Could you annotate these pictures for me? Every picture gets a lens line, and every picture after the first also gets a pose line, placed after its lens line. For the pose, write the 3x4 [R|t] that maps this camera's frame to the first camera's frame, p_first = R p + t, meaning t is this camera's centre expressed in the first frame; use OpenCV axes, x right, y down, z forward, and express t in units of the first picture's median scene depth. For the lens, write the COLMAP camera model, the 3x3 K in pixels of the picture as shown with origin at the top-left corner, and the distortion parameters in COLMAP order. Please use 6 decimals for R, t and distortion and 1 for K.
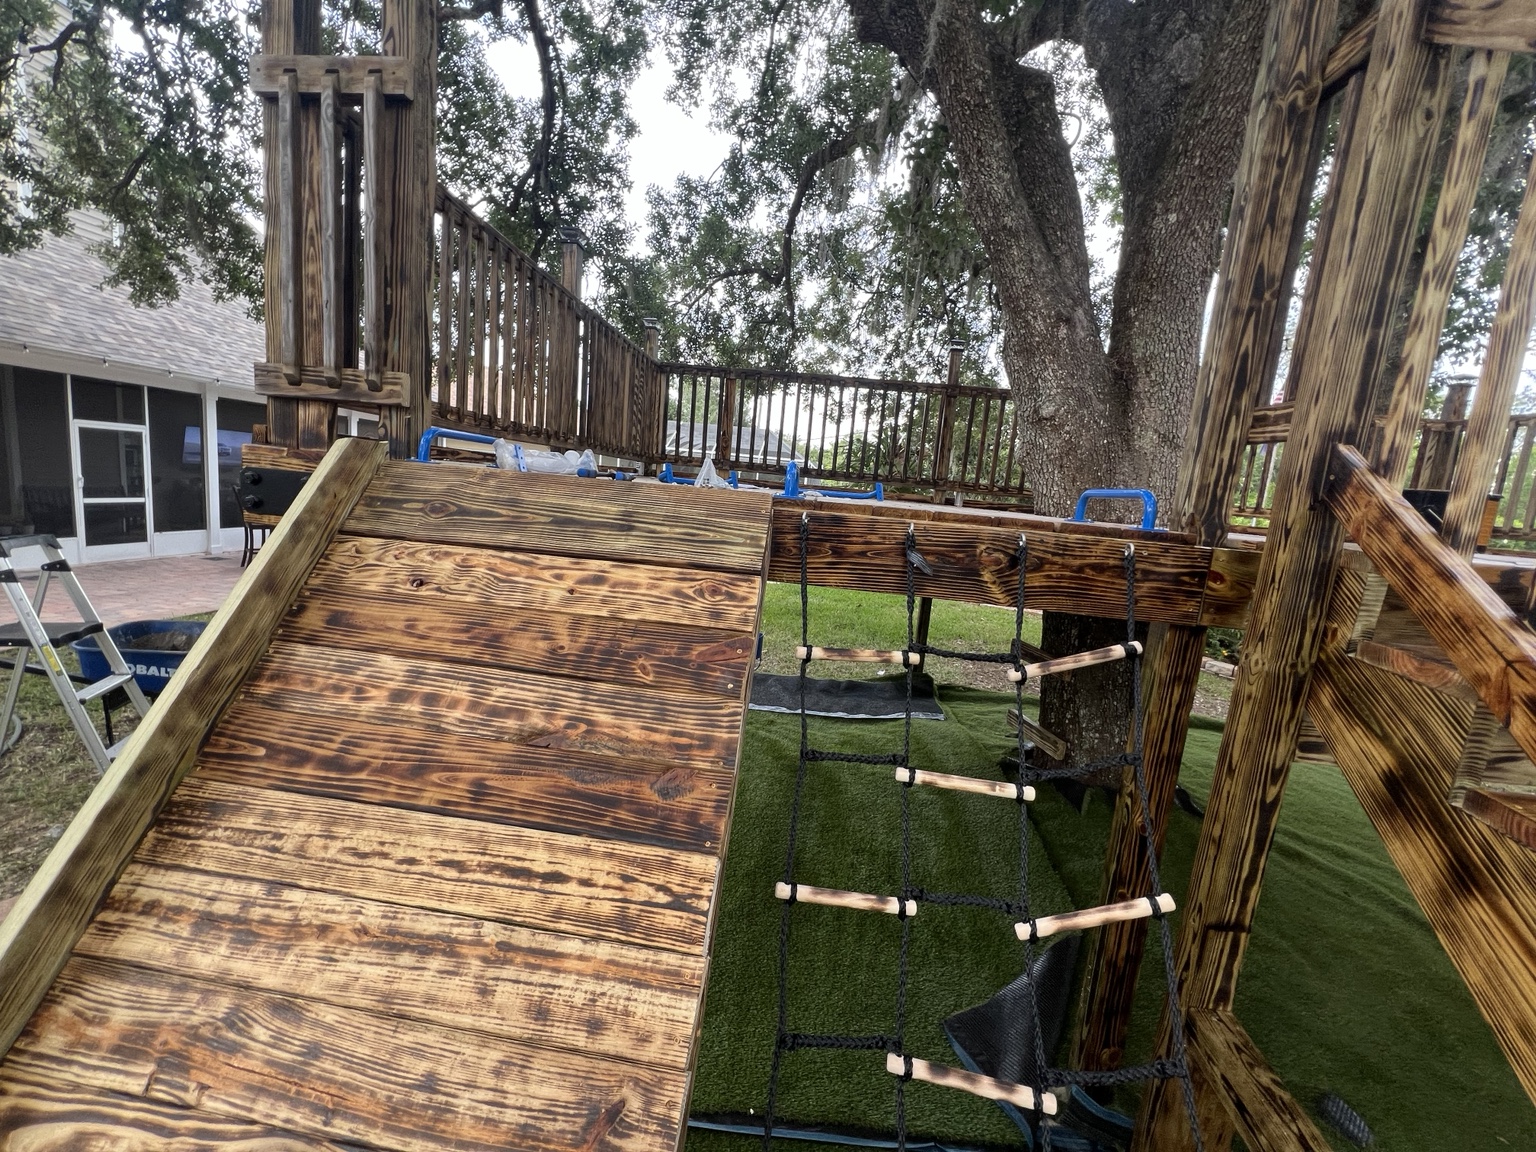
lens RADIAL K [[611.1, 0, 772.6], [0, 611.1, 571.4], [0, 0, 1]] dist [-0.005402, 0.000788]
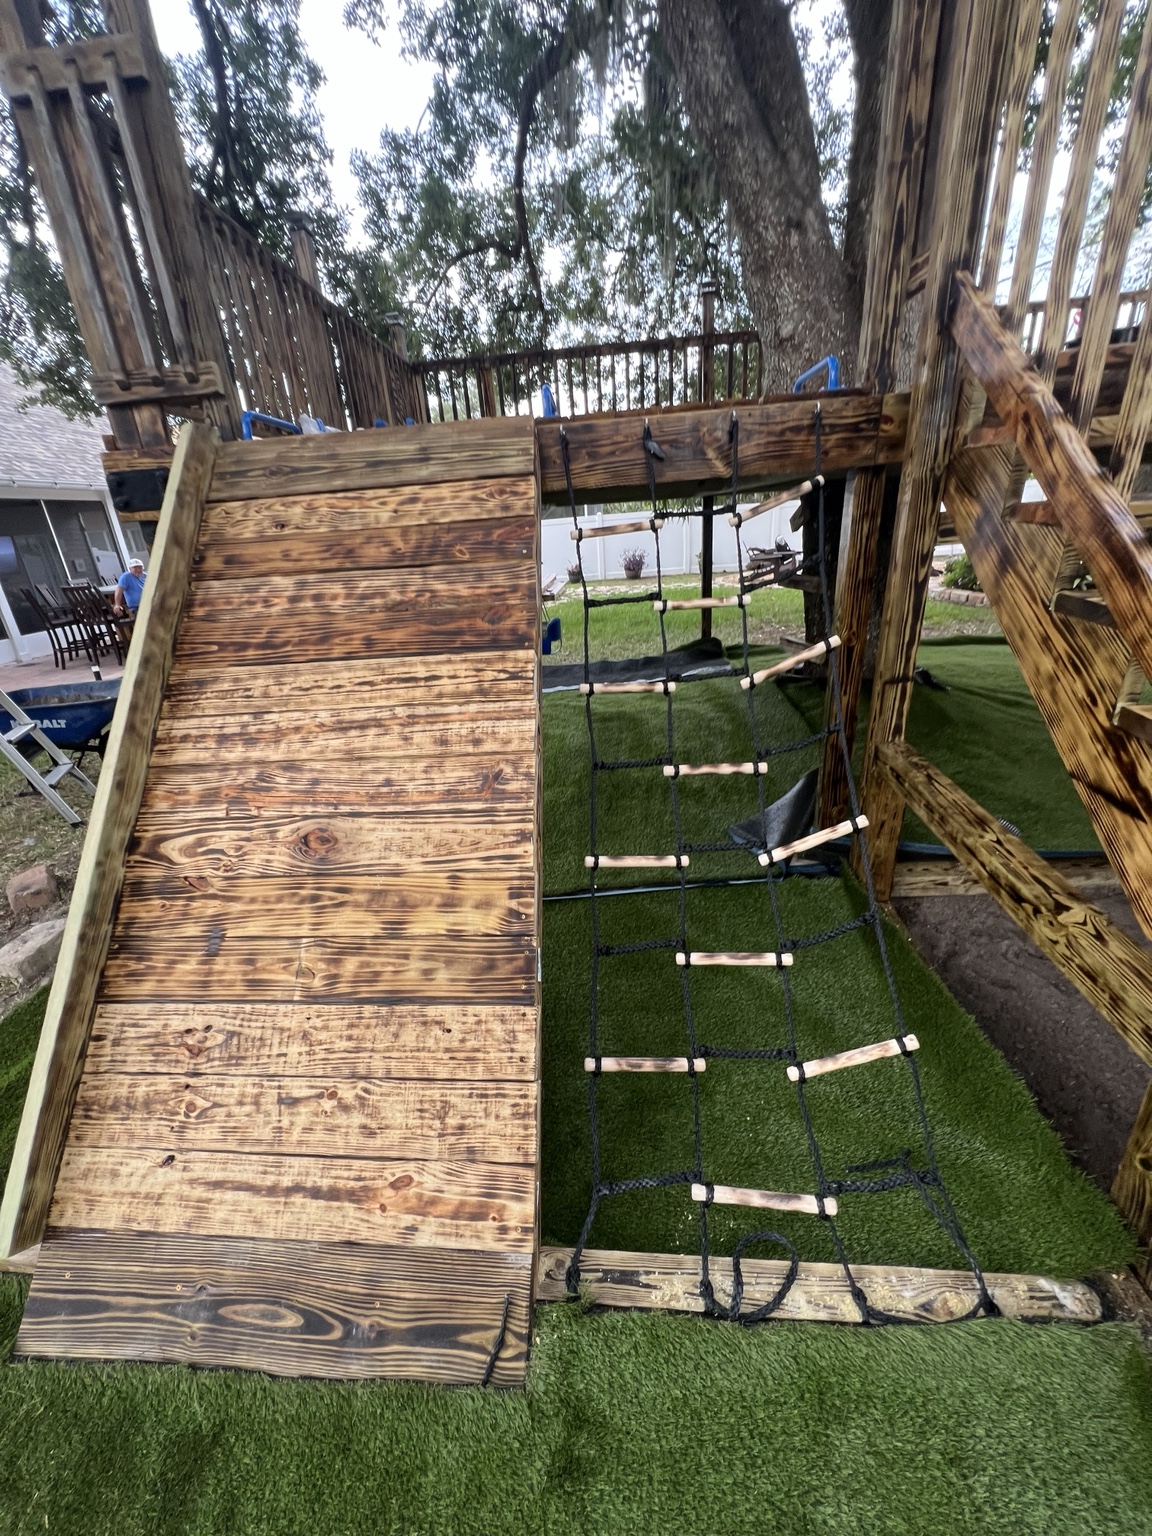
lens RADIAL K [[611.1, 0, 576.0], [0, 611.1, 768.0], [0, 0, 1]] dist [-0.005402, 0.000788]
pose [[0.987184, -0.157057, -0.028299, 0.006268], [0.159152, 0.955818, 0.247149, 0.246748], [-0.011768, -0.248485, 0.968564, -0.350603]]
